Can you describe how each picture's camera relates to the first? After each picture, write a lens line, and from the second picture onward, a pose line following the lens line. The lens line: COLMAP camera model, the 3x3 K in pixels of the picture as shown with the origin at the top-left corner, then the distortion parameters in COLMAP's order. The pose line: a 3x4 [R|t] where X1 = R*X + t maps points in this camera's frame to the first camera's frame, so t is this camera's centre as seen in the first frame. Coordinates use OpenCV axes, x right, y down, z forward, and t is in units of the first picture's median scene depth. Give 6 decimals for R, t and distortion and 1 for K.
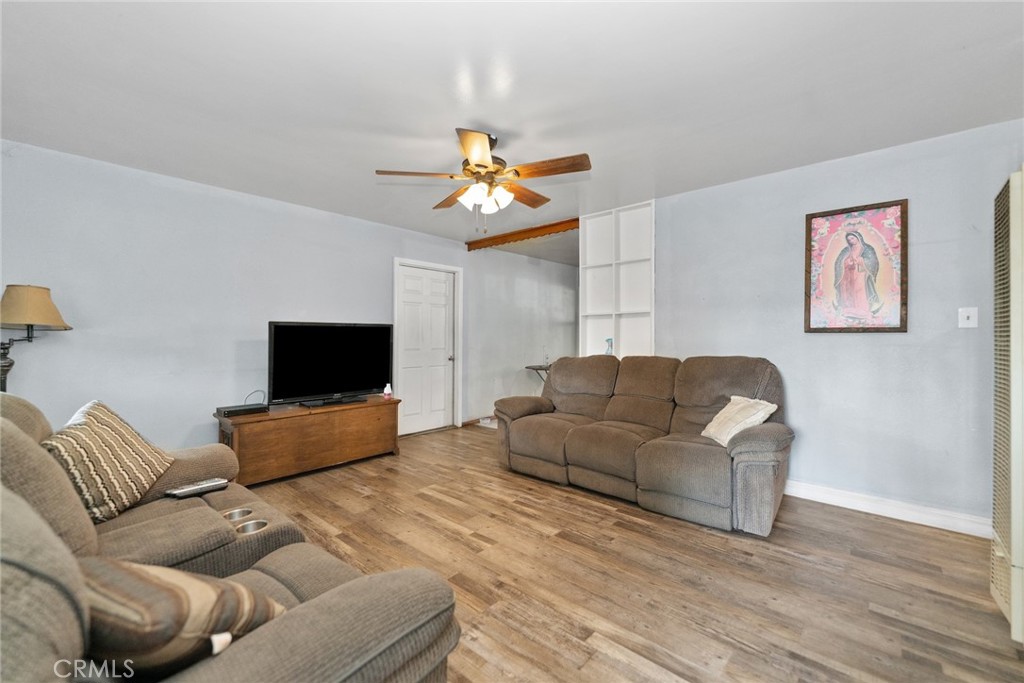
lens RADIAL K [[417.9, 0, 512.8], [0, 417.9, 338.1], [0, 0, 1]] dist [0.002377, 0.000284]
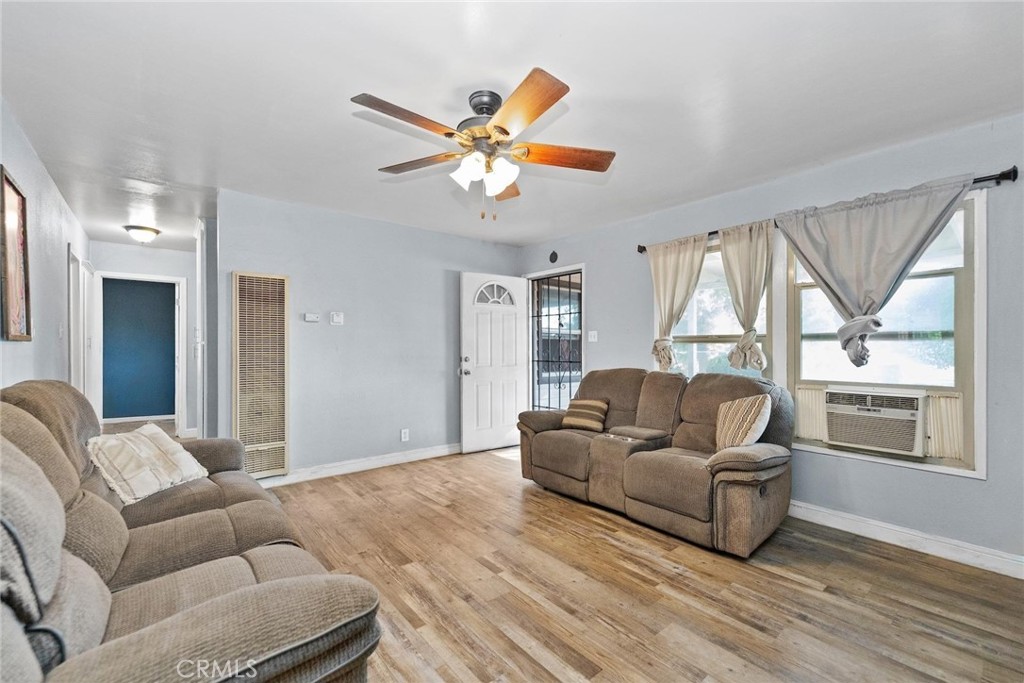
lens RADIAL K [[417.9, 0, 514.6], [0, 417.9, 347.6], [0, 0, 1]] dist [0.002377, 0.000284]
pose [[-0.990203, -0.006106, 0.139505, -0.249713], [-0.005772, 0.999979, 0.002793, -0.007296], [-0.139519, 0.001961, -0.990217, 1.887361]]
